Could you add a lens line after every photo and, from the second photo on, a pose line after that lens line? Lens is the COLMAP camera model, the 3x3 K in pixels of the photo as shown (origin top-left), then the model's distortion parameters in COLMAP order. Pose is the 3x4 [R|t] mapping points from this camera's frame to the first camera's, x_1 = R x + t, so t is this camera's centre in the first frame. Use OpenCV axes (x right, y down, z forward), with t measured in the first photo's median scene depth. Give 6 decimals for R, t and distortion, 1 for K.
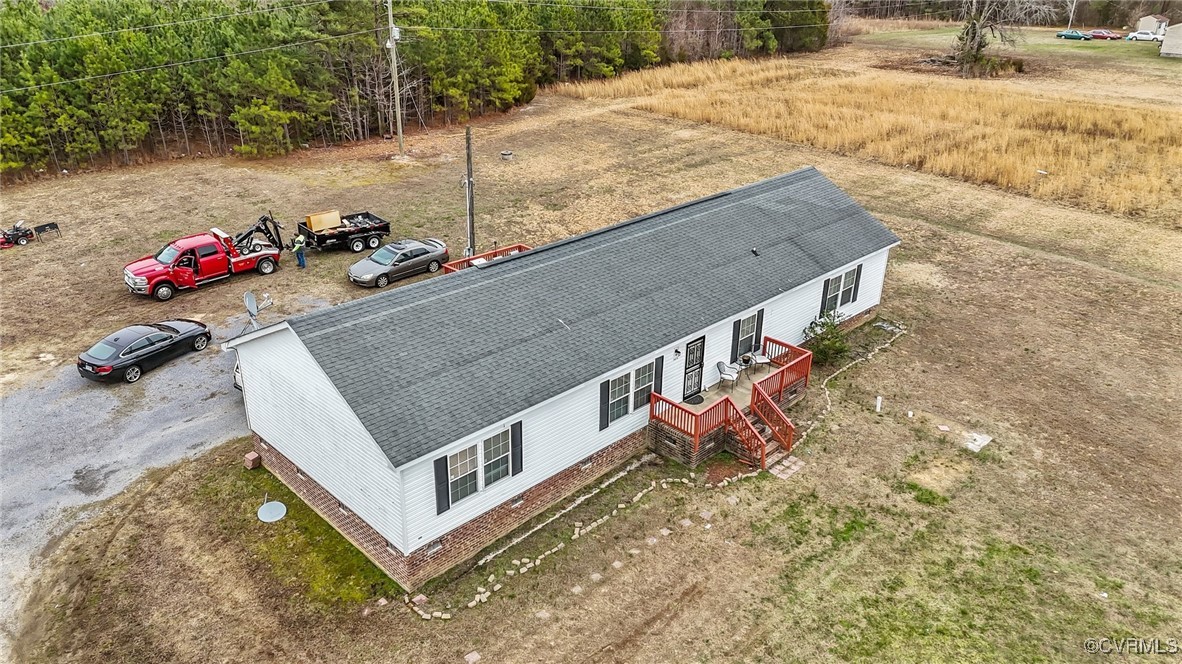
lens RADIAL K [[856.8, 0, 591.0], [0, 856.8, 332.0], [0, 0, 1]] dist [0.104671, -0.112786]
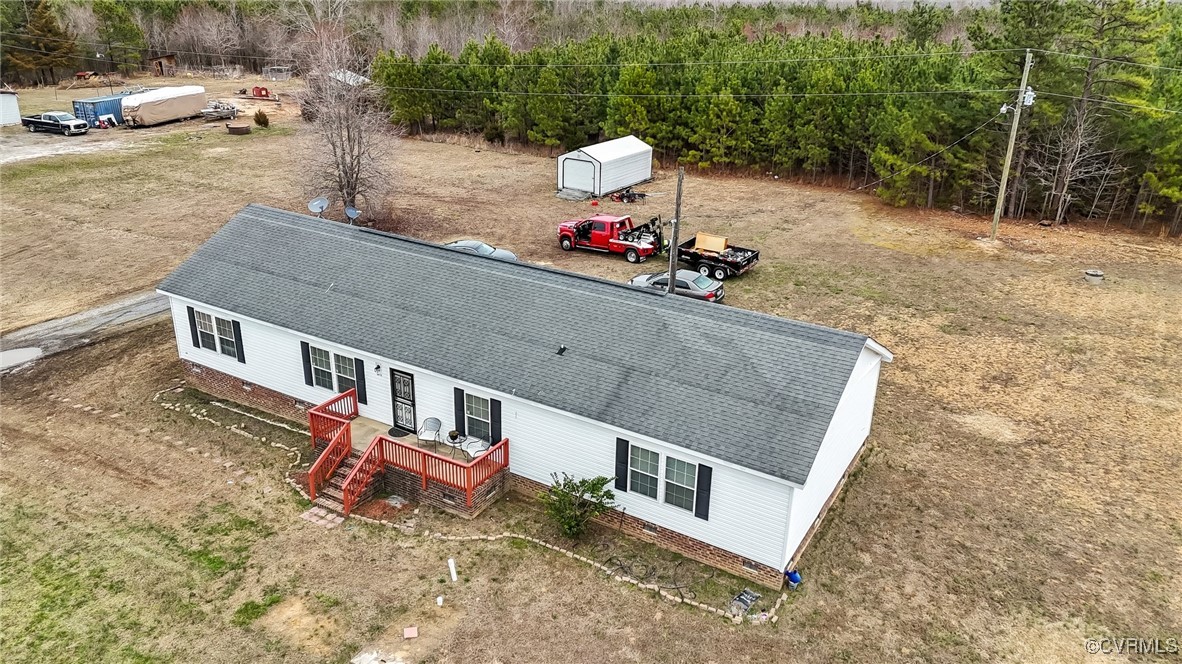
lens RADIAL K [[856.8, 0, 591.0], [0, 856.8, 332.0], [0, 0, 1]] dist [0.104671, -0.112786]
pose [[0.242138, 0.359289, -0.901266, 1.009957], [-0.418408, 0.876763, 0.237109, -0.341825], [0.875388, 0.319684, 0.362627, 0.802442]]
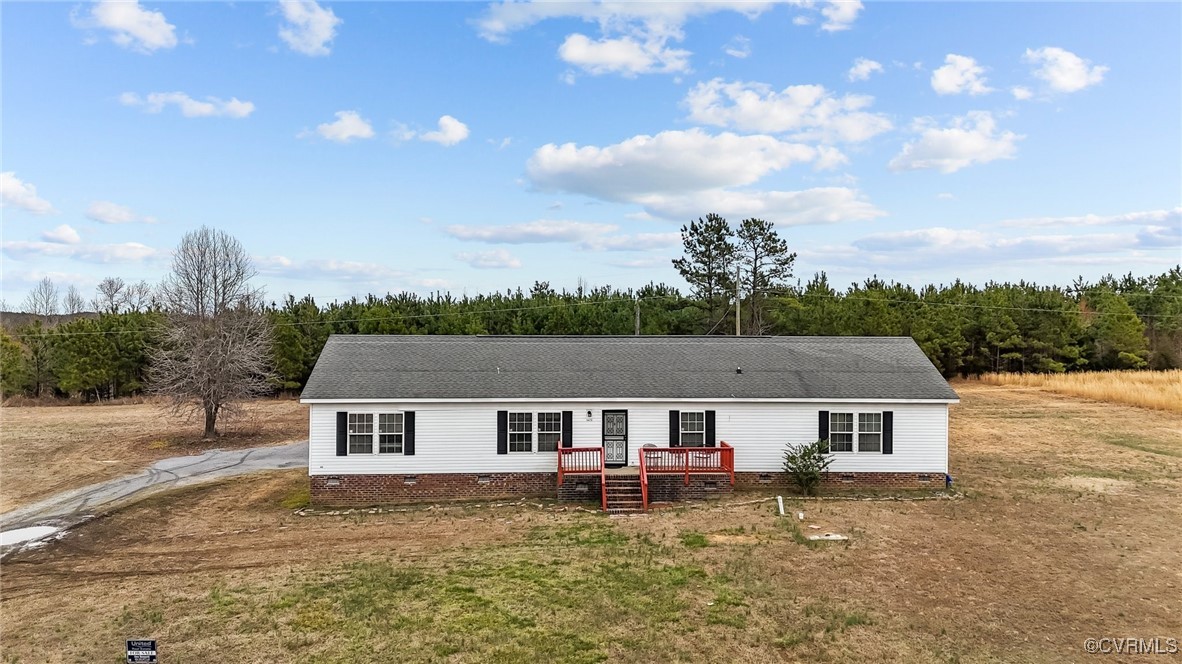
lens RADIAL K [[873.1, 0, 591.0], [0, 873.1, 332.0], [0, 0, 1]] dist [0.118085, -0.159733]
pose [[0.741196, -0.010351, -0.671209, 0.875583], [-0.270447, 0.910541, -0.312688, 0.284770], [0.614400, 0.413290, 0.672089, 0.135428]]
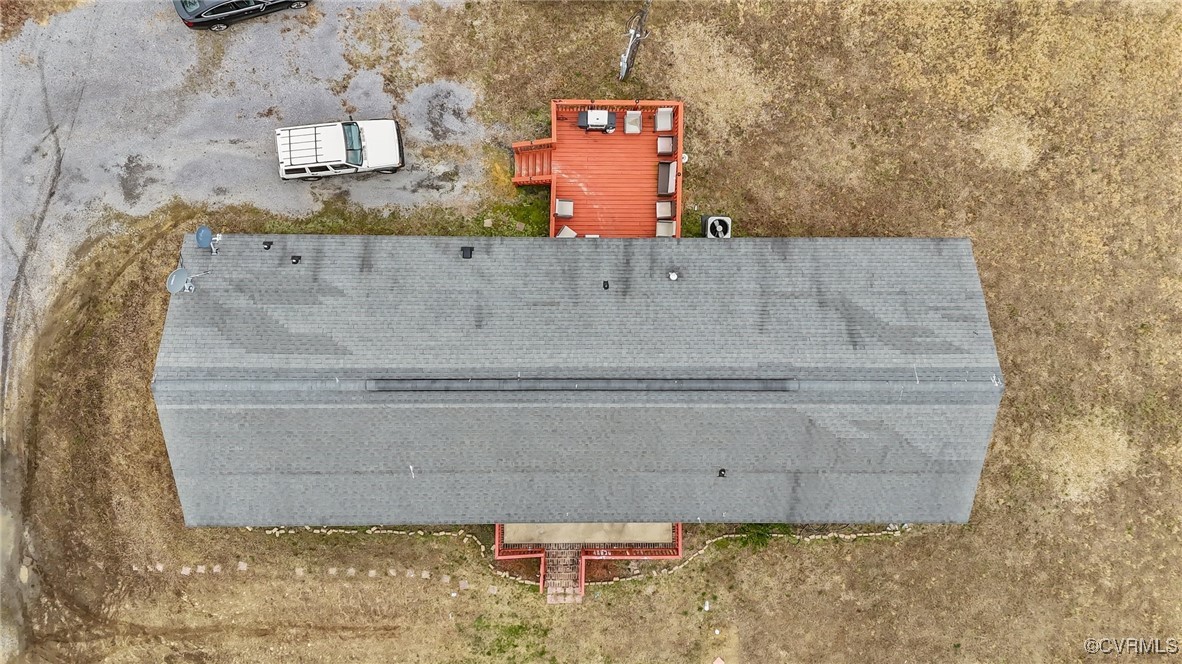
lens RADIAL K [[856.8, 0, 591.0], [0, 856.8, 332.0], [0, 0, 1]] dist [0.104671, -0.112786]
pose [[0.703888, 0.710259, 0.008620, -0.006906], [-0.307455, 0.293713, 0.905099, -0.948788], [0.640323, -0.639738, 0.425113, 0.713027]]
